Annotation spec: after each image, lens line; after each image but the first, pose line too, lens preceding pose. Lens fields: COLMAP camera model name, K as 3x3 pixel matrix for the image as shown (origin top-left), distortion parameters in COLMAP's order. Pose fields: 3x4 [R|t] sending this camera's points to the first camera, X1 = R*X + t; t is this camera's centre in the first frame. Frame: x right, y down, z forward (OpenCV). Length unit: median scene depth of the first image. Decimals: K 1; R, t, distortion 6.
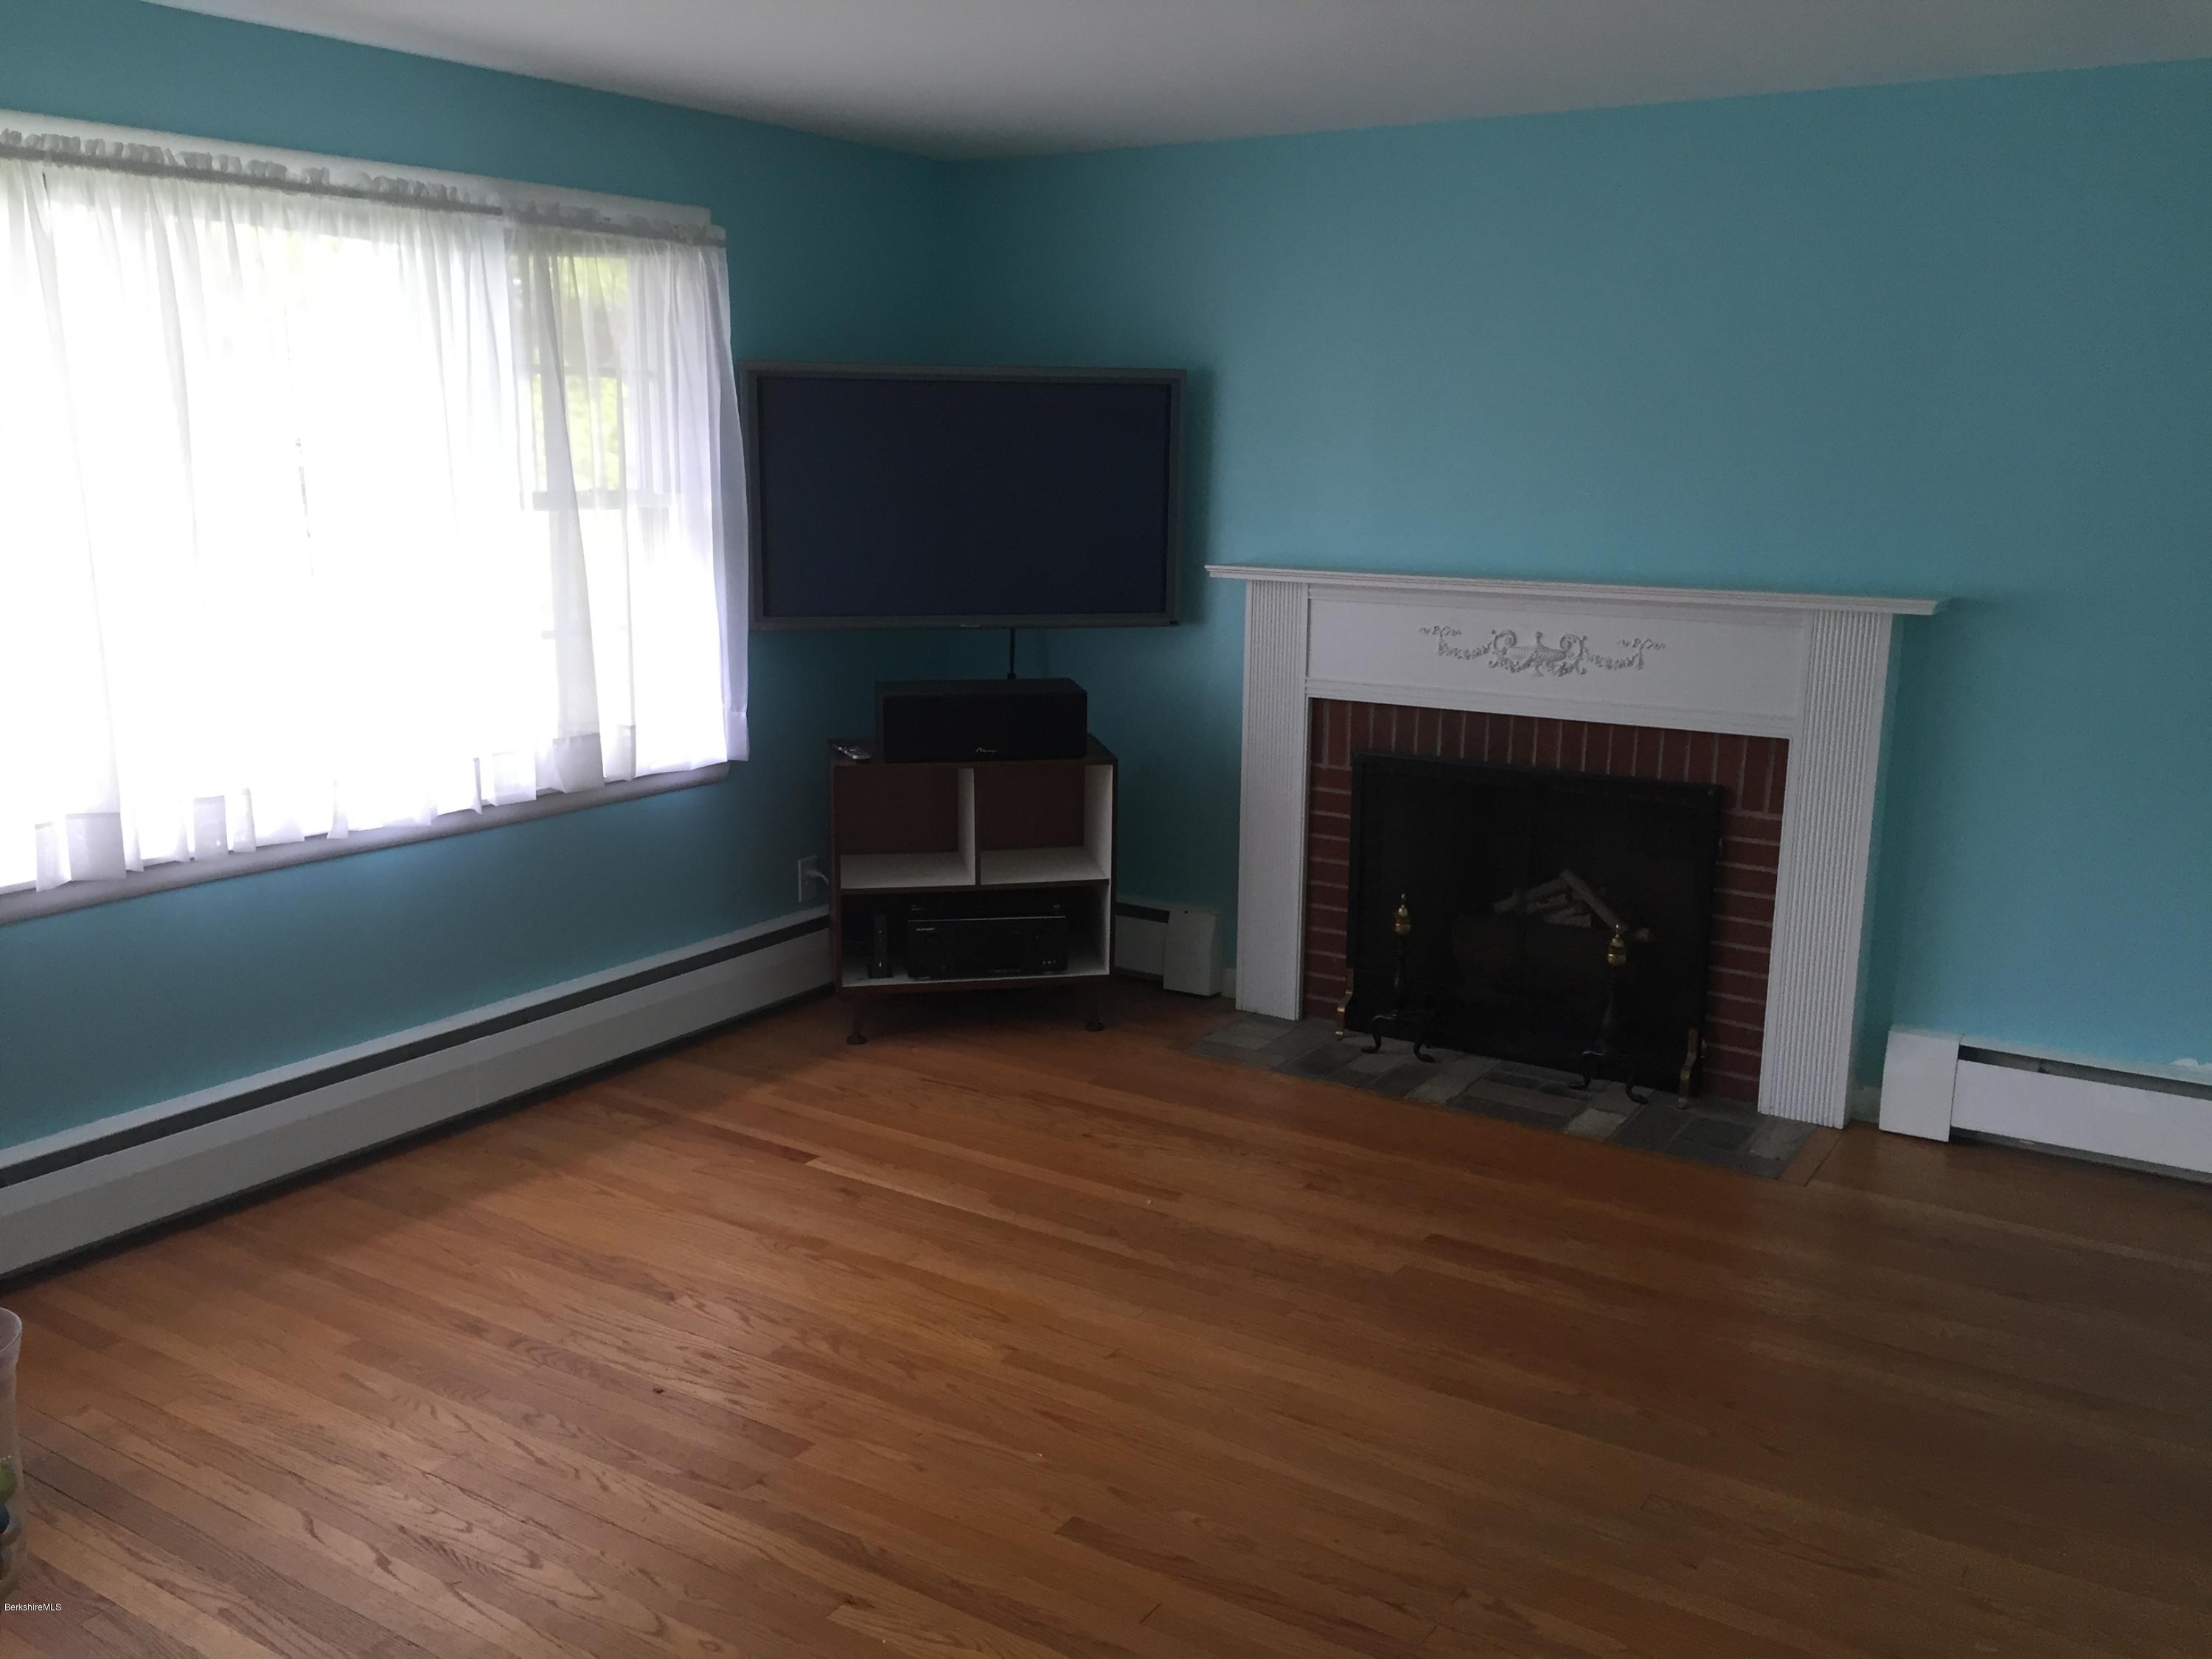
lens RADIAL K [[1905.7, 0, 1106.0], [0, 1905.7, 829.5], [0, 0, 1]] dist [0.053153, -0.008154]
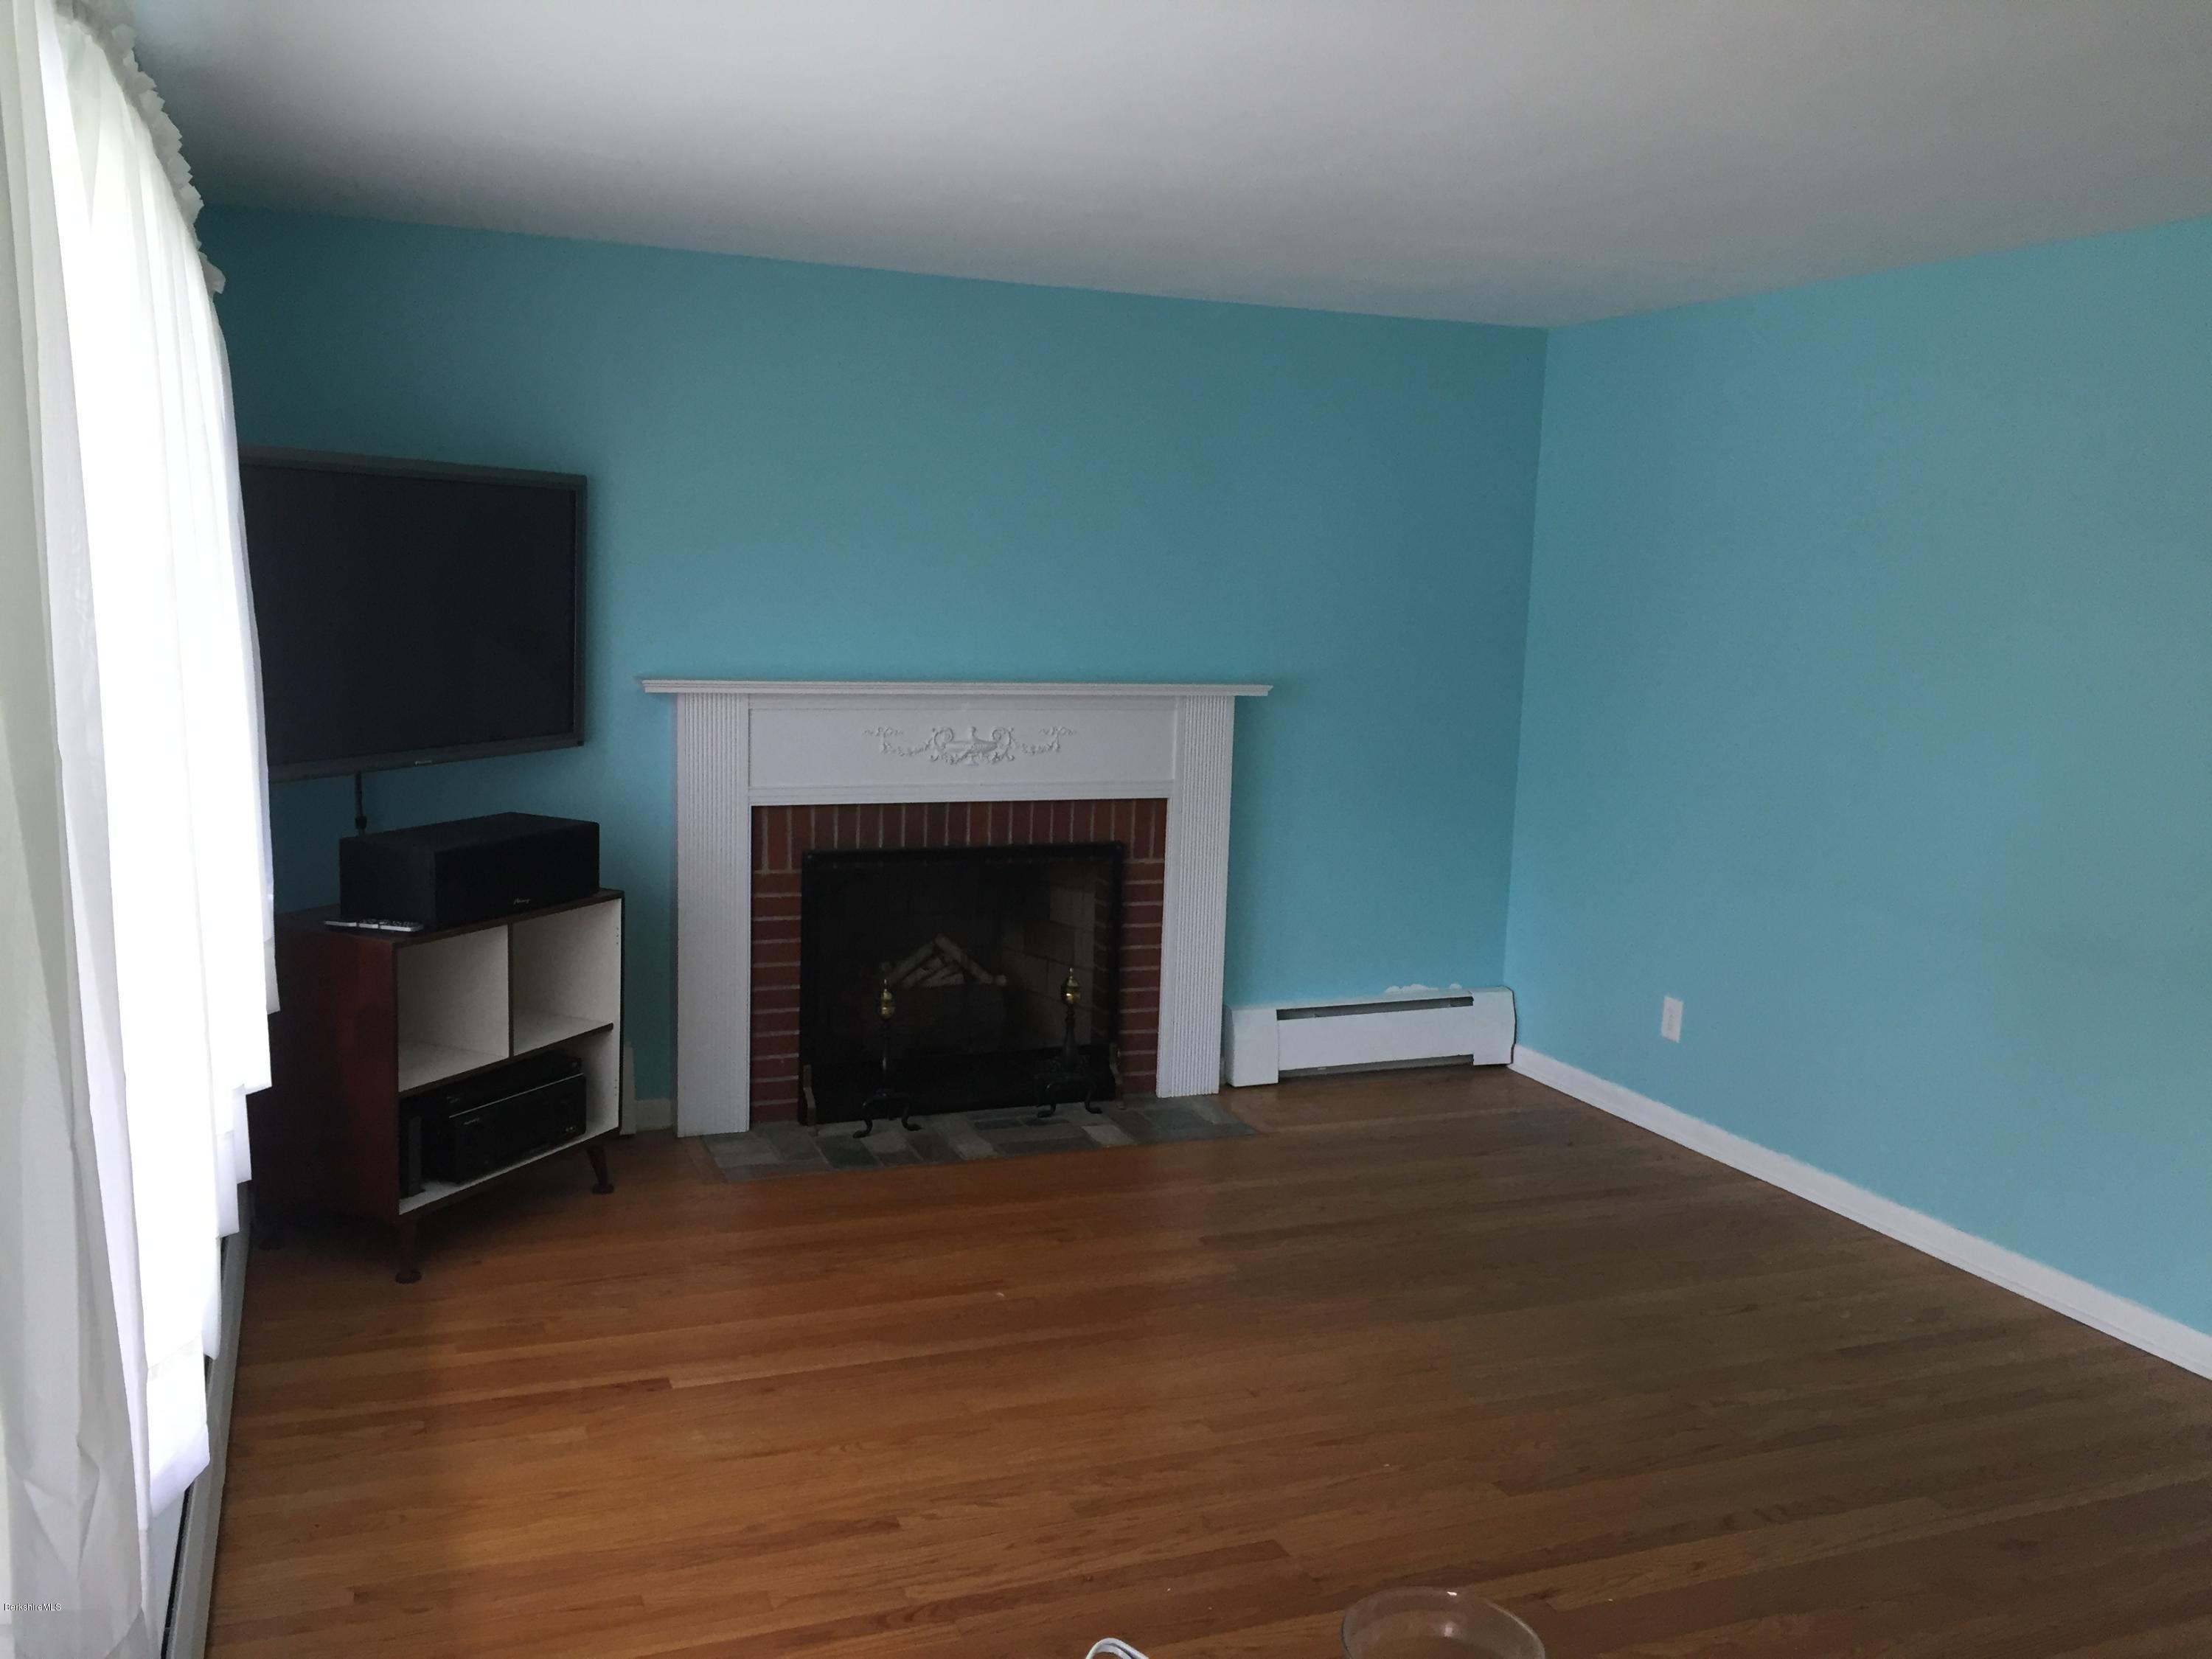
lens RADIAL K [[1905.7, 0, 1106.0], [0, 1905.7, 829.5], [0, 0, 1]] dist [0.053153, -0.008154]
pose [[0.568900, -0.105369, 0.815628, -0.663280], [0.139613, 0.989737, 0.030482, -0.067069], [-0.810469, 0.096531, 0.577773, 0.290579]]
